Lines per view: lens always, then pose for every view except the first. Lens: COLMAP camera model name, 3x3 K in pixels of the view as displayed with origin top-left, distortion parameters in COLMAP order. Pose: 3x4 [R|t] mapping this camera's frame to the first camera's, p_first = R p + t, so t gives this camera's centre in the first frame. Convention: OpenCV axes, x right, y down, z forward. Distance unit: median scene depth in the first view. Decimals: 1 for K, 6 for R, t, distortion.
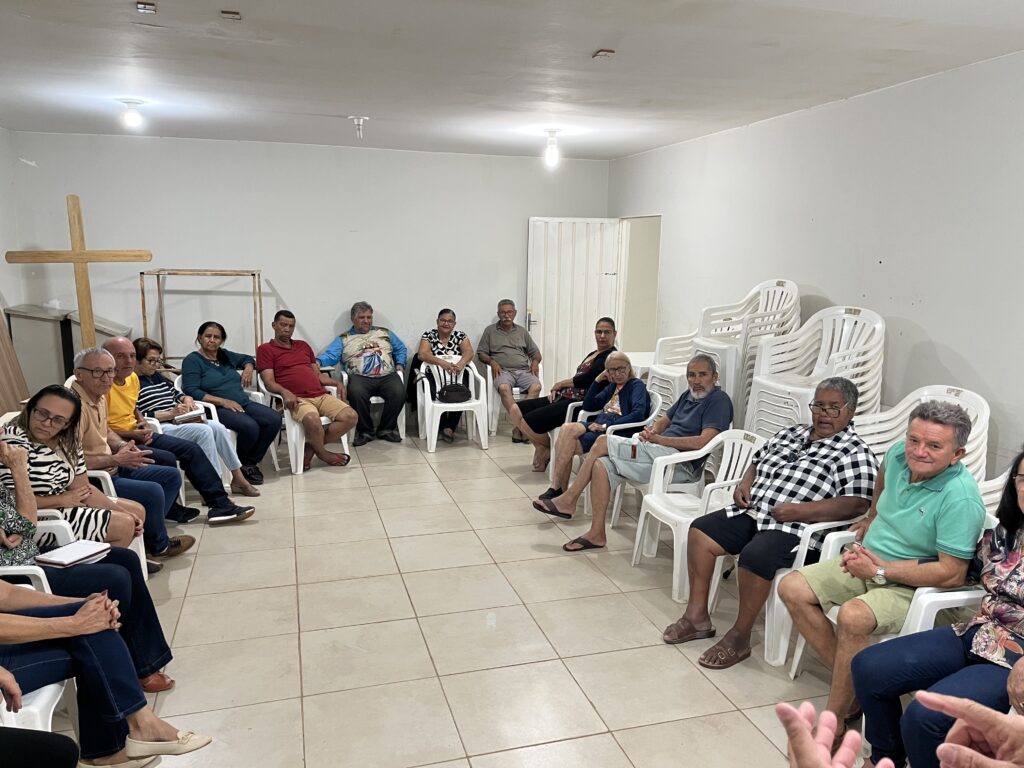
lens RADIAL K [[767.2, 0, 517.0], [0, 767.2, 390.0], [0, 0, 1]] dist [0.057543, -0.076690]
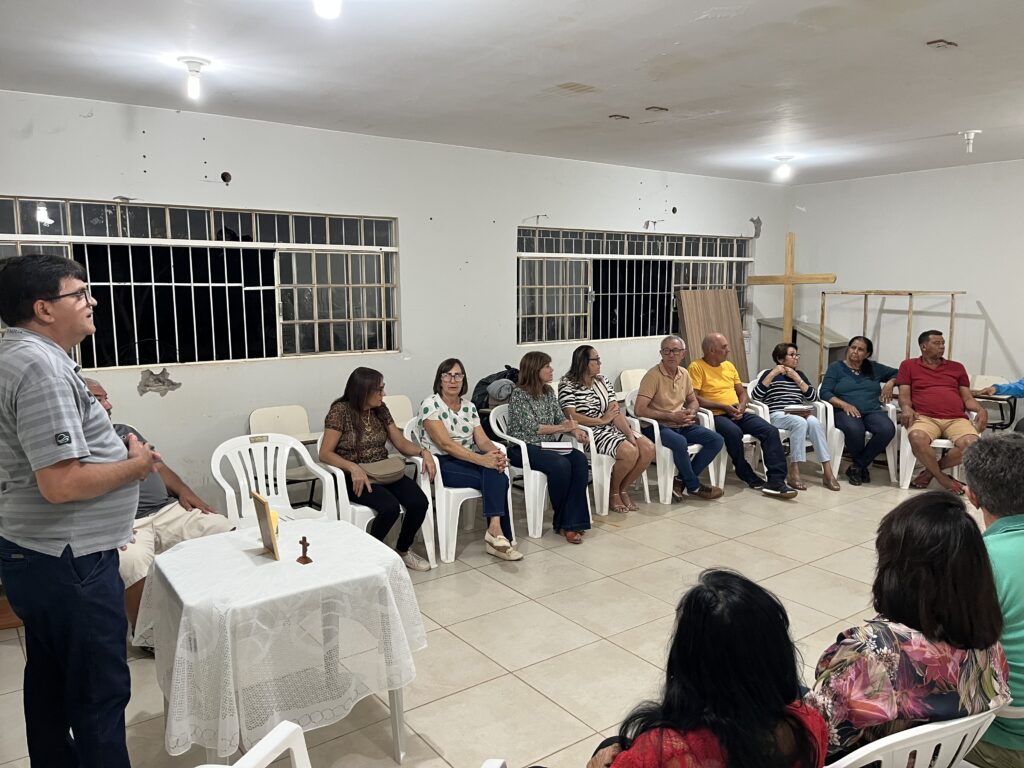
lens RADIAL K [[767.2, 0, 520.4], [0, 767.2, 384.9], [0, 0, 1]] dist [0.057543, -0.076690]
pose [[0.351734, 0.110348, -0.929573, 0.625348], [-0.158054, 0.985771, 0.057214, -0.005297], [0.922660, 0.126799, 0.364171, 0.188040]]
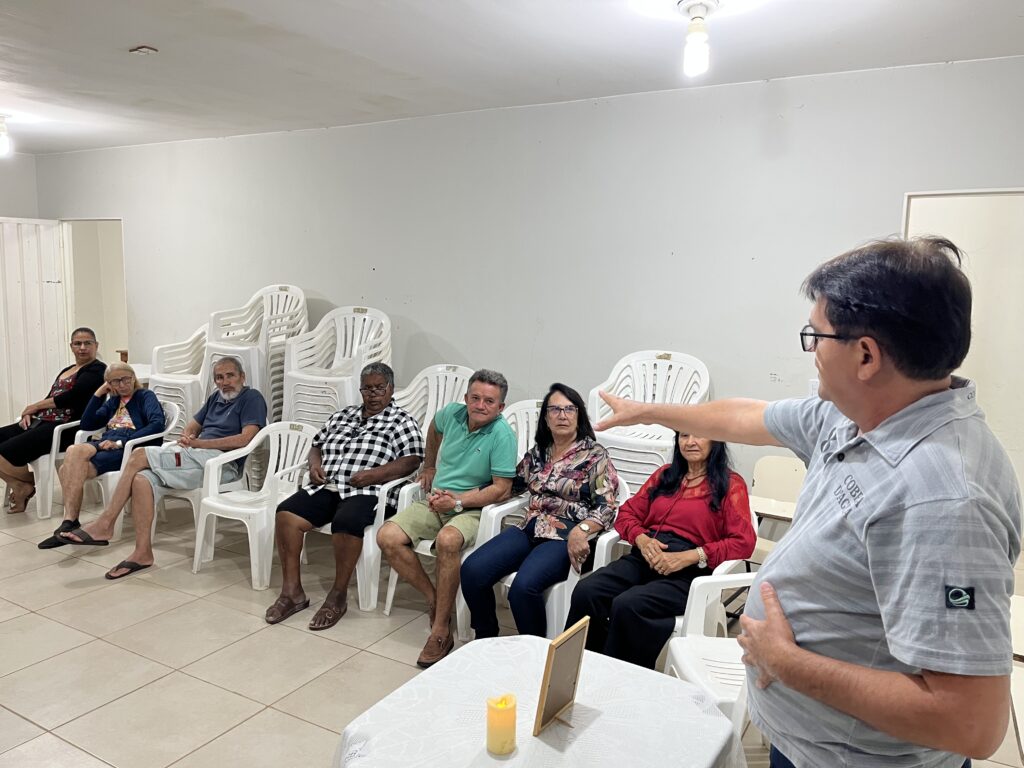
lens RADIAL K [[767.2, 0, 522.9], [0, 767.2, 390.5], [0, 0, 1]] dist [0.057543, -0.076690]
pose [[0.720799, -0.094385, 0.686687, -0.193377], [0.107904, 0.993887, 0.023345, 0.017818], [-0.684693, 0.057270, 0.726578, -0.014848]]
